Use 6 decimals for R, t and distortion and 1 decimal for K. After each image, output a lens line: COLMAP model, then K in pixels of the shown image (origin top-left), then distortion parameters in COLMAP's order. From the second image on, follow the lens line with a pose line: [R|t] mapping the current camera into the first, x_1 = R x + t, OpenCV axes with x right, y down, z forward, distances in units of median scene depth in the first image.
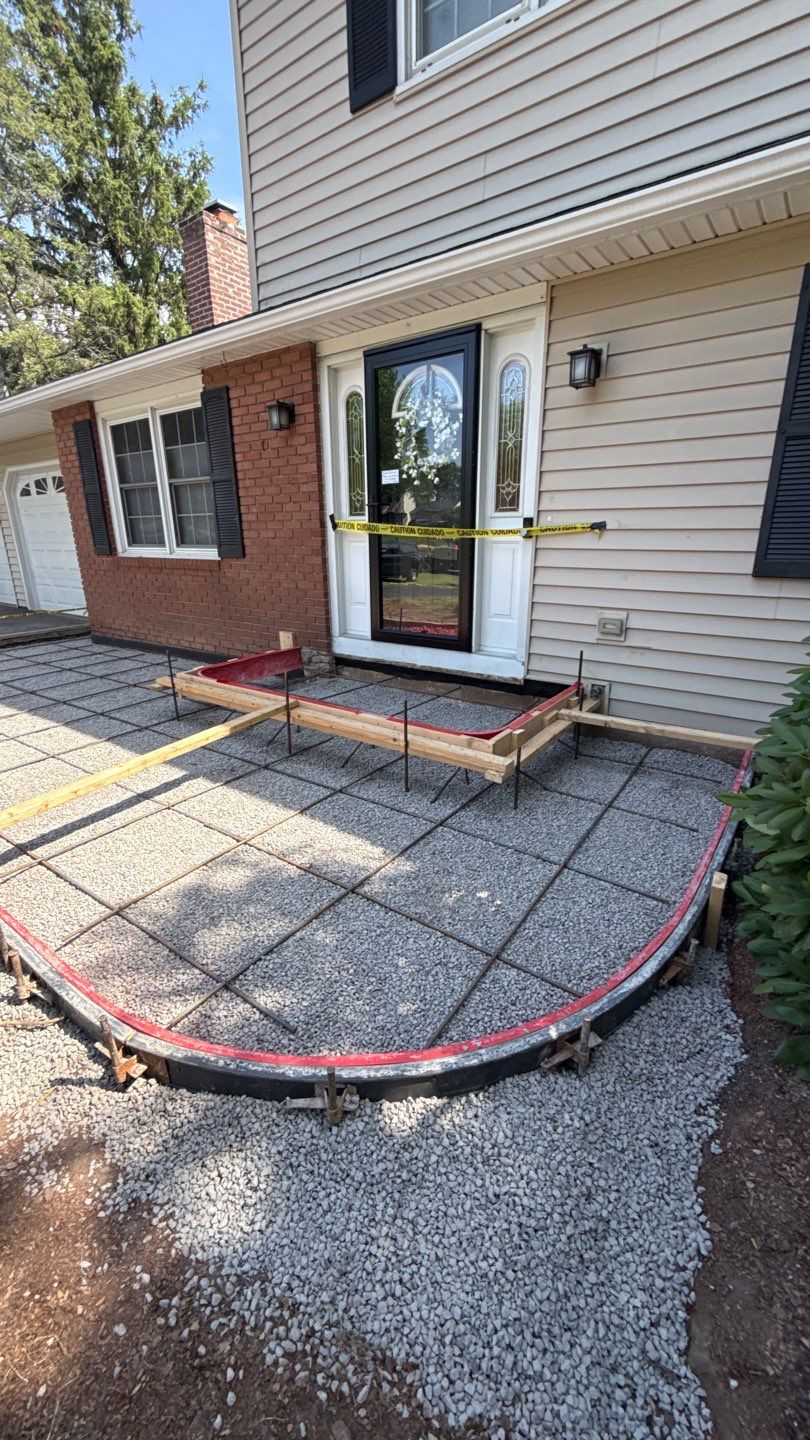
lens RADIAL K [[571.2, 0, 400.4], [0, 571.2, 724.2], [0, 0, 1]] dist [-0.003819, 0.001070]
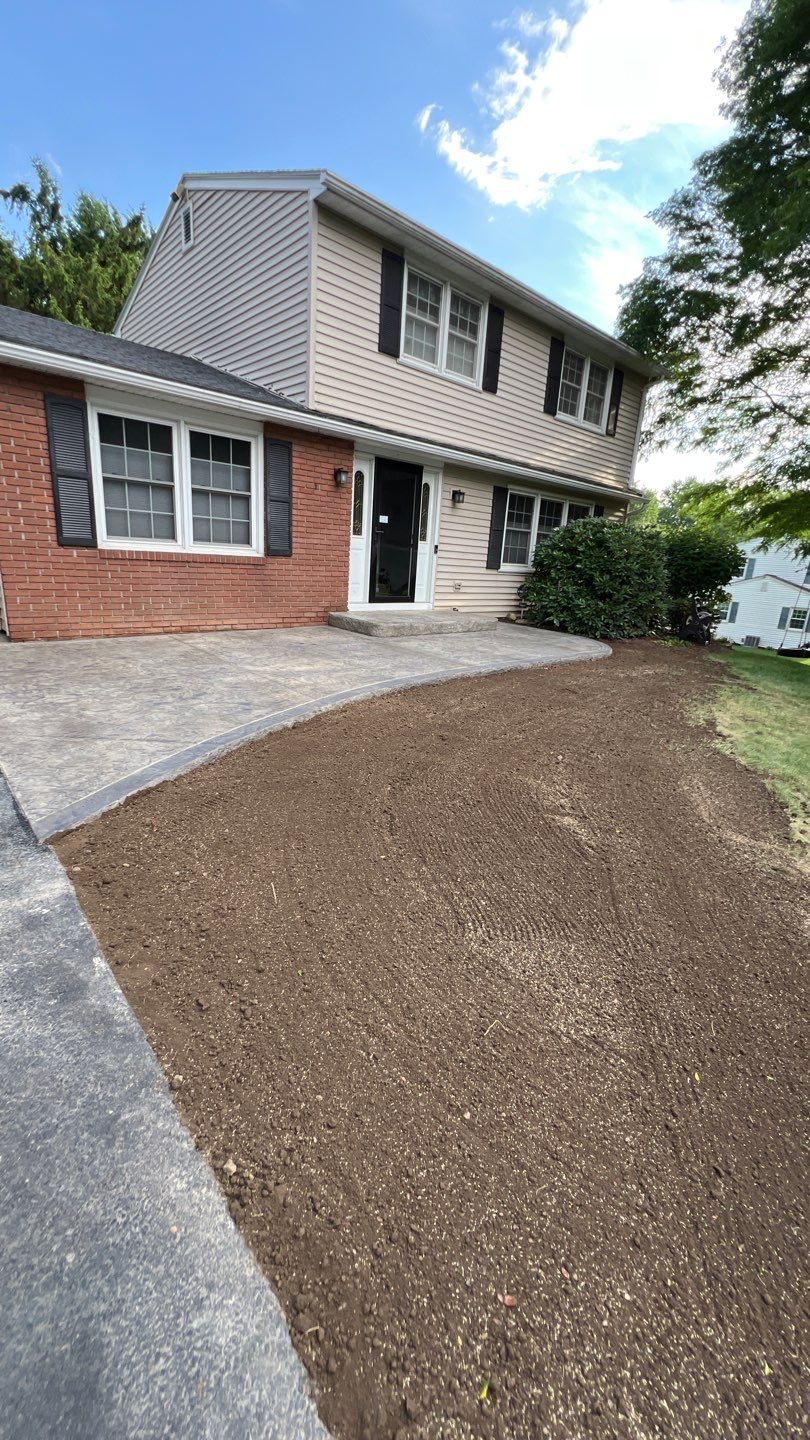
lens RADIAL K [[571.2, 0, 416.0], [0, 571.2, 721.5], [0, 0, 1]] dist [-0.003819, 0.001070]
pose [[0.200413, -0.254663, 0.946035, -1.968889], [0.248926, 0.947173, 0.202236, -0.124945], [-0.947560, 0.194962, 0.253218, 0.482795]]
